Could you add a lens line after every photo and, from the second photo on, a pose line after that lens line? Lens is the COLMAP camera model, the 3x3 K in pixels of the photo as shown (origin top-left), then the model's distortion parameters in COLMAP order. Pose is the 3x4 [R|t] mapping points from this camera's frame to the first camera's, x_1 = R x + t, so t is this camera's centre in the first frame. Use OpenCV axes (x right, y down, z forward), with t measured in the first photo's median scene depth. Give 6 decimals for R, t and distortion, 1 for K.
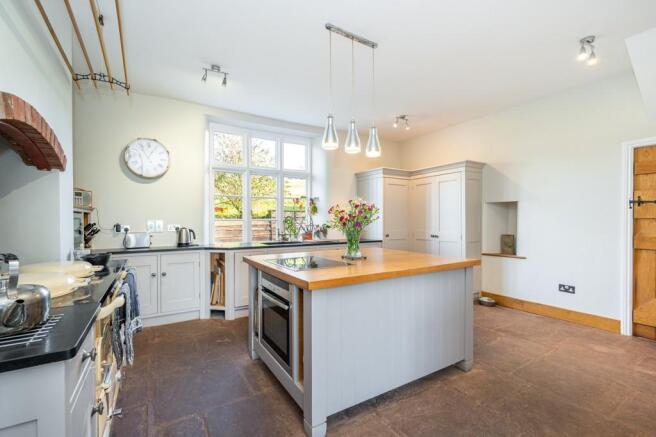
lens RADIAL K [[297.5, 0, 326.3], [0, 297.5, 222.6], [0, 0, 1]] dist [-0.002954, -0.000222]
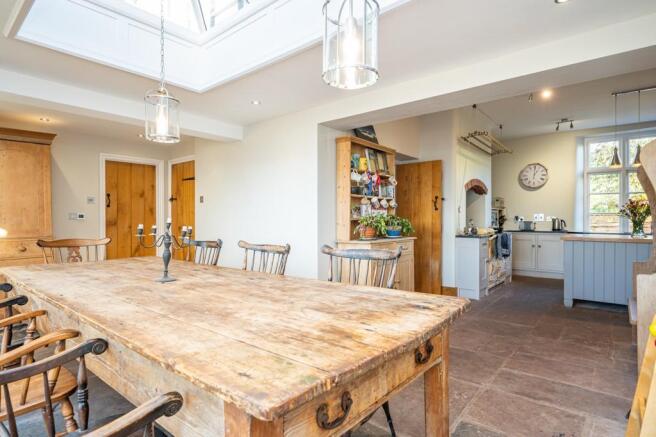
lens RADIAL K [[345.7, 0, 326.8], [0, 345.7, 219.8], [0, 0, 1]] dist [-0.002382, -0.000533]
pose [[0.340458, 0.010895, -0.940197, 0.799237], [-0.000781, 0.999936, 0.011304, 0.004799], [0.940259, -0.003114, 0.340445, -0.718000]]
